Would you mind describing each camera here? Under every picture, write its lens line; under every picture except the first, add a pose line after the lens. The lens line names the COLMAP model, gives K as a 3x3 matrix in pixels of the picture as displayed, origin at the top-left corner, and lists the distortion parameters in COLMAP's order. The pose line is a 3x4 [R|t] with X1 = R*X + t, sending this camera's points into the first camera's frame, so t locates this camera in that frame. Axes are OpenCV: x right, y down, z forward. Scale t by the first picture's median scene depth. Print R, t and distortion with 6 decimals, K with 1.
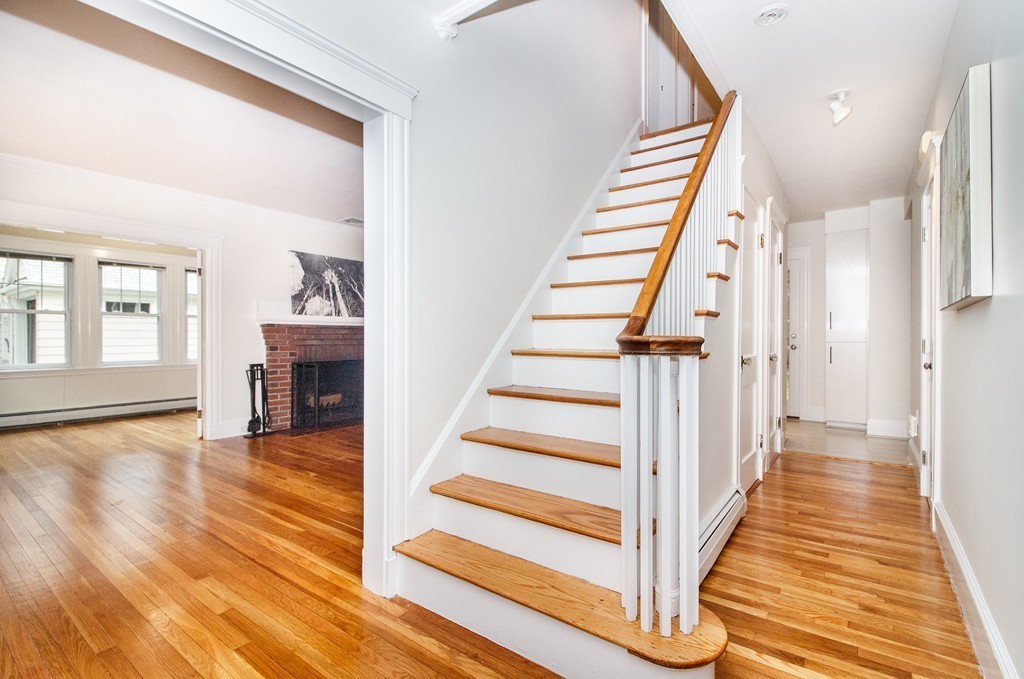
lens RADIAL K [[479.9, 0, 521.4], [0, 479.9, 340.3], [0, 0, 1]] dist [0.003606, 0.000011]
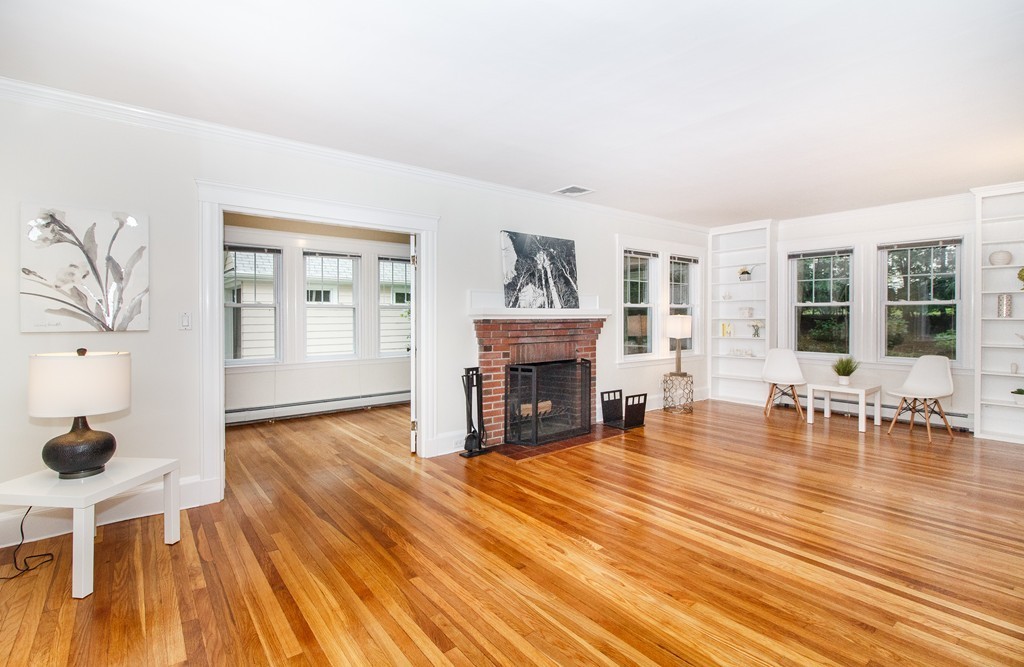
lens RADIAL K [[474.8, 0, 507.2], [0, 474.8, 326.2], [0, 0, 1]] dist [0.001251, -0.000279]
pose [[0.964223, 0.005927, -0.265025, -0.251866], [-0.001481, 0.999855, 0.016972, -0.034345], [0.265087, -0.015972, 0.964092, 0.203805]]
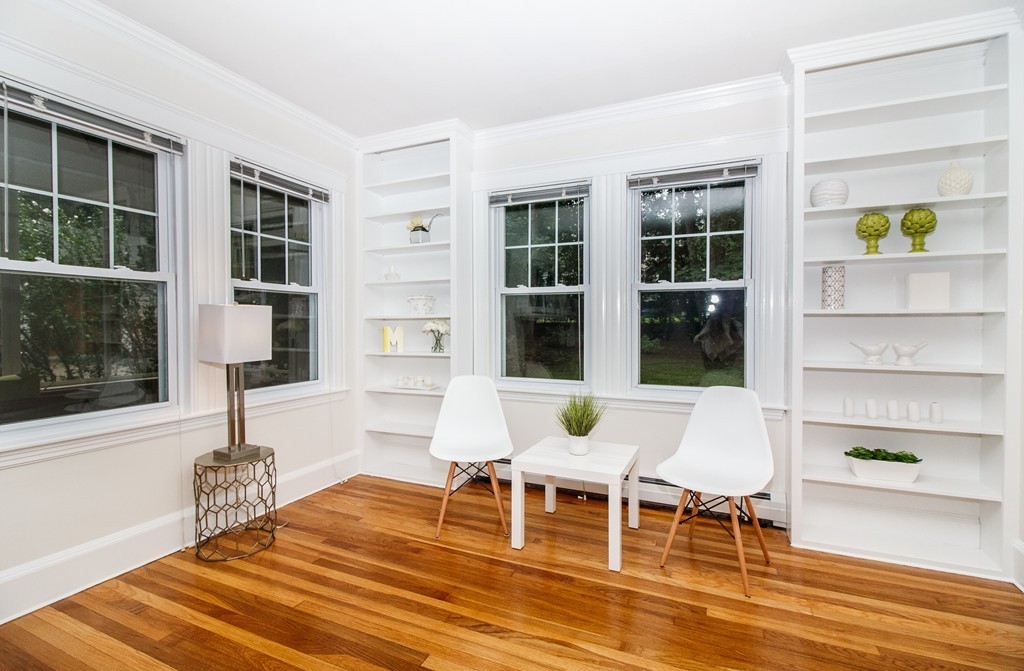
lens RADIAL K [[474.8, 0, 507.2], [0, 474.8, 328.2], [0, 0, 1]] dist [0.001251, -0.000279]
pose [[0.978183, -0.000341, 0.207745, -0.002931], [-0.000872, 0.999983, 0.005746, -0.022290], [-0.207744, -0.005802, 0.978166, 0.899235]]
